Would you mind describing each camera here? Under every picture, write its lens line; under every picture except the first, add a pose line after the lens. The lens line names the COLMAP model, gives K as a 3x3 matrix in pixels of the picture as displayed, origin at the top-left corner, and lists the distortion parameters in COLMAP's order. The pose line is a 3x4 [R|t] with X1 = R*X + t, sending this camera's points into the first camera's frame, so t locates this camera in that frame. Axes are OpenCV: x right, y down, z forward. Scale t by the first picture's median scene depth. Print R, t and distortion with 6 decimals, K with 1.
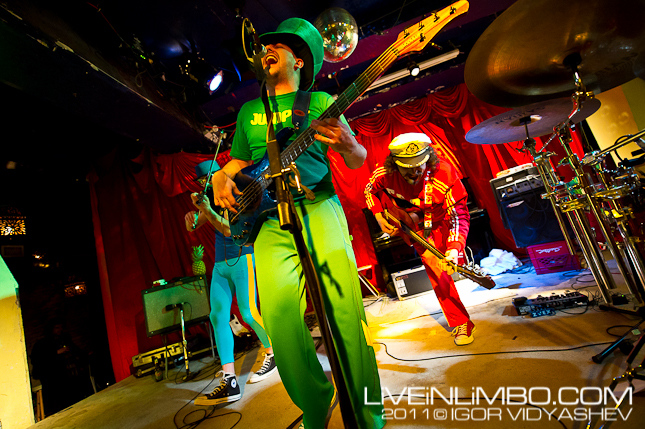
lens RADIAL K [[287.3, 0, 322.5], [0, 287.3, 214.5], [0, 0, 1]] dist [-0.001330, -0.000321]
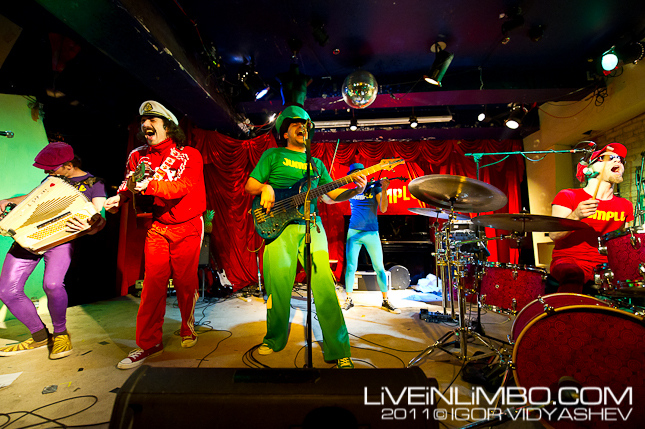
lens RADIAL K [[287.3, 0, 322.5], [0, 287.3, 214.5], [0, 0, 1]] dist [-0.001330, -0.000321]
pose [[0.958518, 0.276126, 0.070700, -0.055363], [-0.279660, 0.958994, 0.046054, -0.079870], [-0.055084, -0.063915, 0.996434, -0.335470]]
